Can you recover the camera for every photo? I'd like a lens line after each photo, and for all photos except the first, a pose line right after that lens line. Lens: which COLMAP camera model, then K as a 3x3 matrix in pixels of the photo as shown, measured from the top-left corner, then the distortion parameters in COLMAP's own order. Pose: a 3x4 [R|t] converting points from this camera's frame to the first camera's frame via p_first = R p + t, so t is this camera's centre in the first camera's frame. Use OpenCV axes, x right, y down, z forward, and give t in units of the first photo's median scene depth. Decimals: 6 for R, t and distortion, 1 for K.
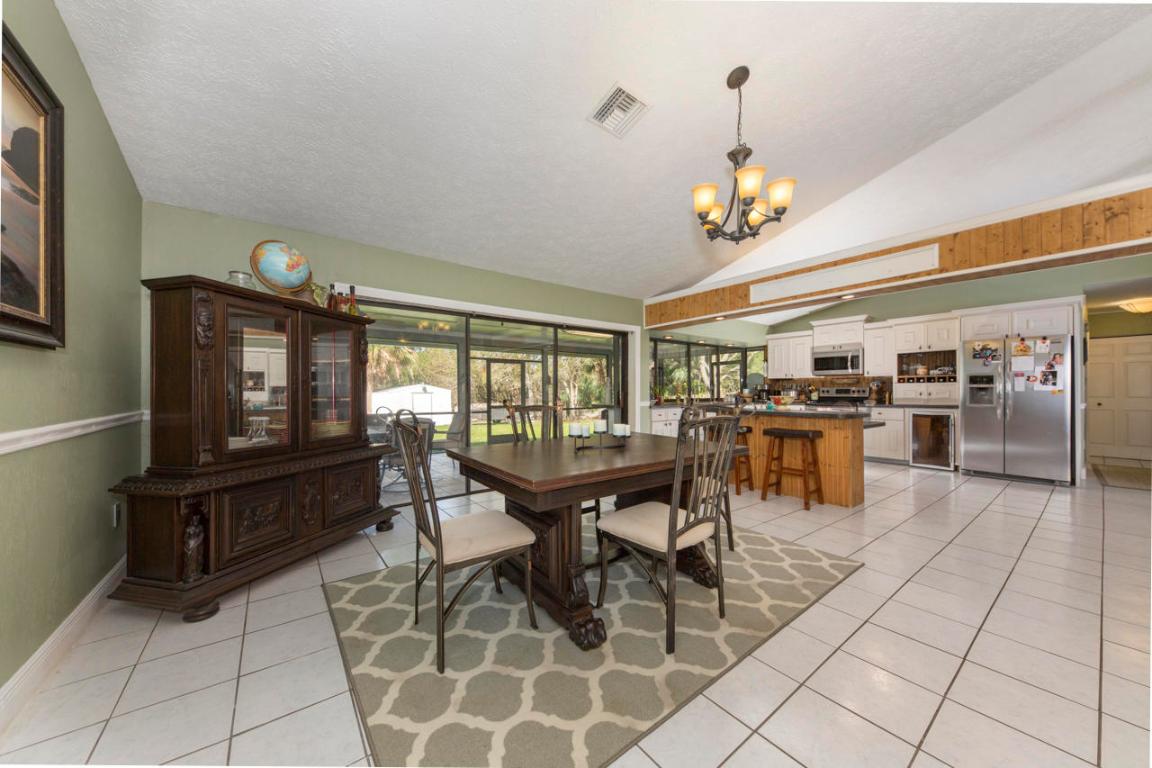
lens RADIAL K [[415.7, 0, 570.6], [0, 415.7, 390.3], [0, 0, 1]] dist [0.011110, 0.000237]
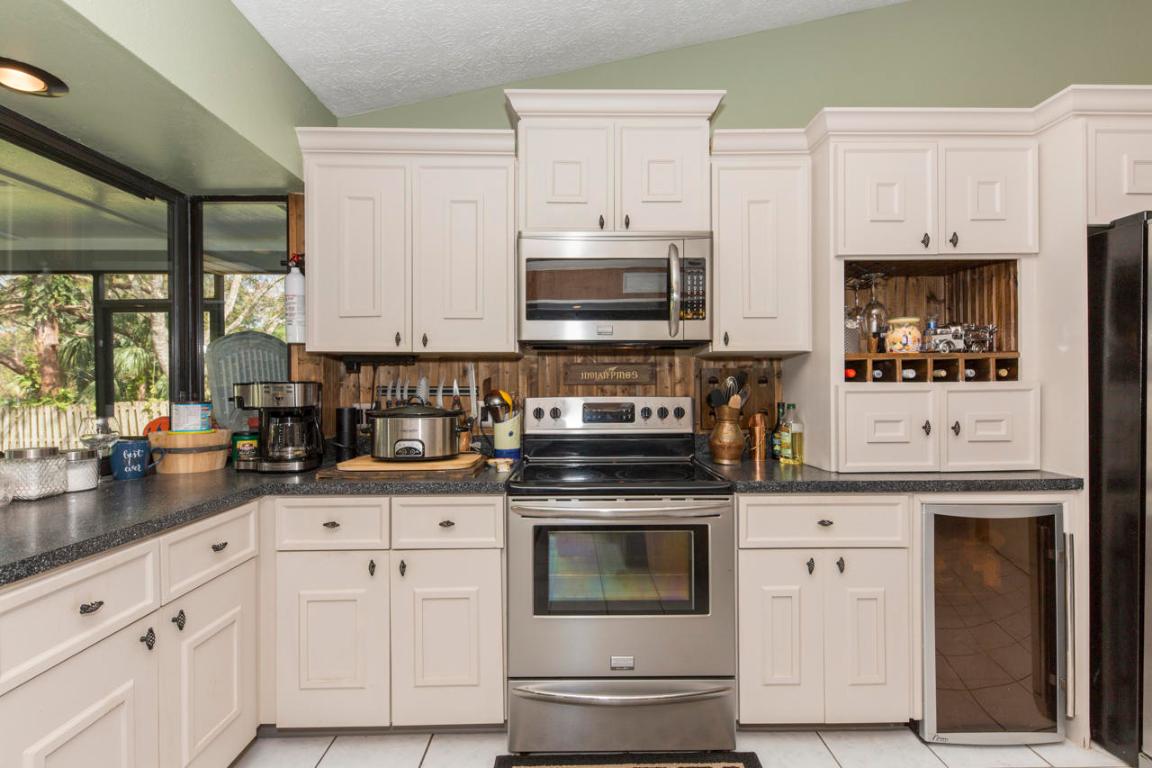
lens RADIAL K [[531.5, 0, 583.0], [0, 531.5, 386.3], [0, 0, 1]] dist [0.011227, 0.000743]
pose [[0.625860, -0.002459, 0.779931, 0.475657], [0.000796, 0.999997, 0.002514, -0.016900], [-0.779935, -0.000953, 0.625860, 0.980919]]
